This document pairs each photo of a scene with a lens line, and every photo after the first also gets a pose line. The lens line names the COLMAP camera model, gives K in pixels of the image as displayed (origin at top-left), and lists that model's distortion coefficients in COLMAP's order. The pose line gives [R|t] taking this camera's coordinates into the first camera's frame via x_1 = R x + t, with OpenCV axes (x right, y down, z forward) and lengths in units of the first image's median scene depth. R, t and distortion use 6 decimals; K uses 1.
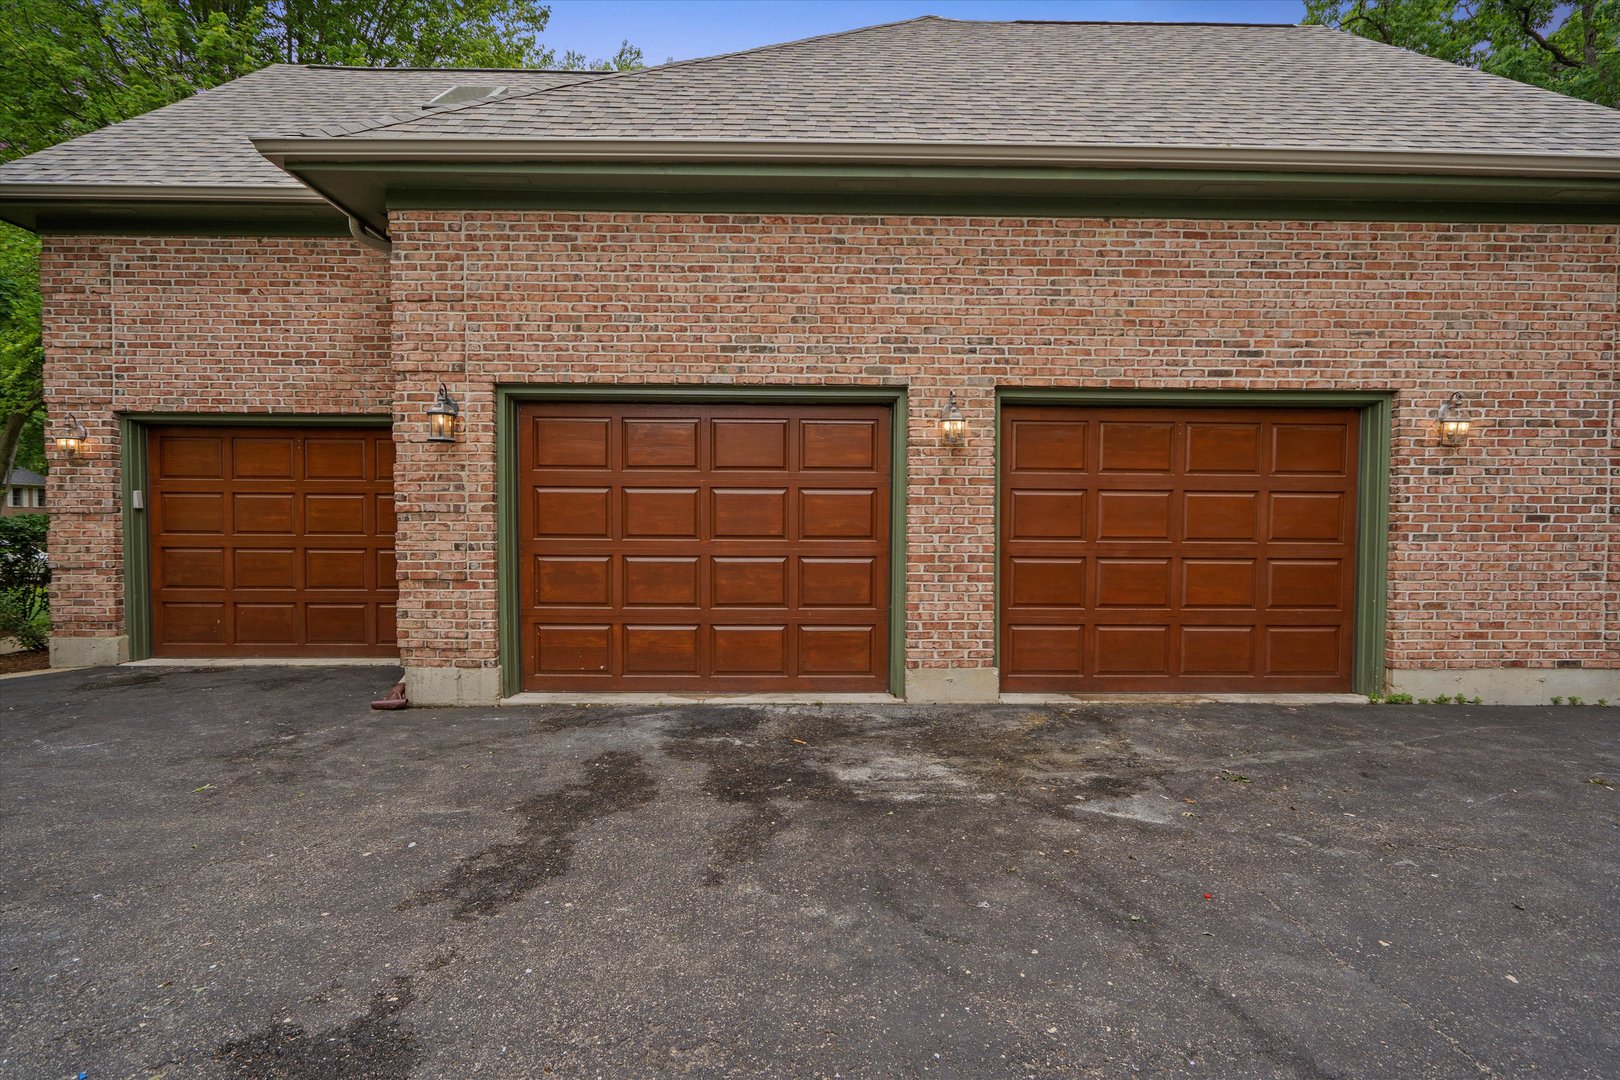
lens RADIAL K [[807.5, 0, 774.7], [0, 807.5, 535.9], [0, 0, 1]] dist [0.011536, 0.000113]
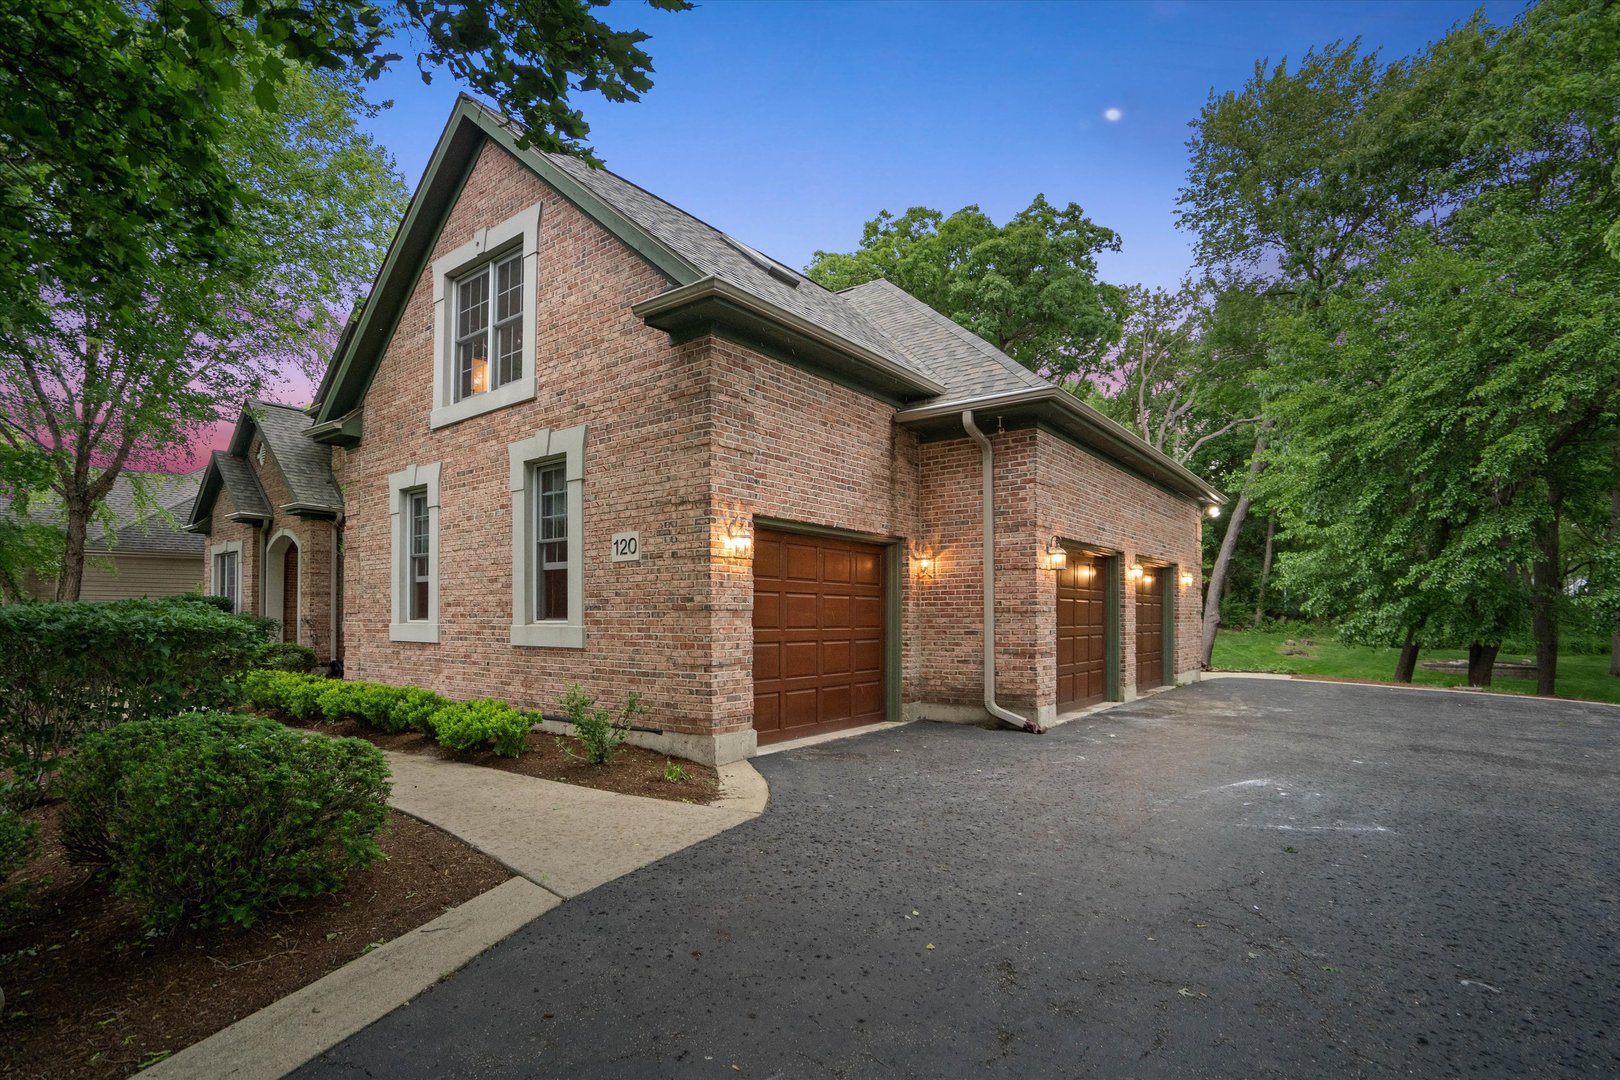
lens RADIAL K [[783.8, 0, 810.4], [0, 783.8, 601.2], [0, 0, 1]] dist [-0.000233, 0.000006]
pose [[0.619644, 0.011959, 0.784792, -1.917773], [0.018206, 0.999396, -0.029603, -0.010194], [-0.784672, 0.032631, 0.619052, 0.386966]]
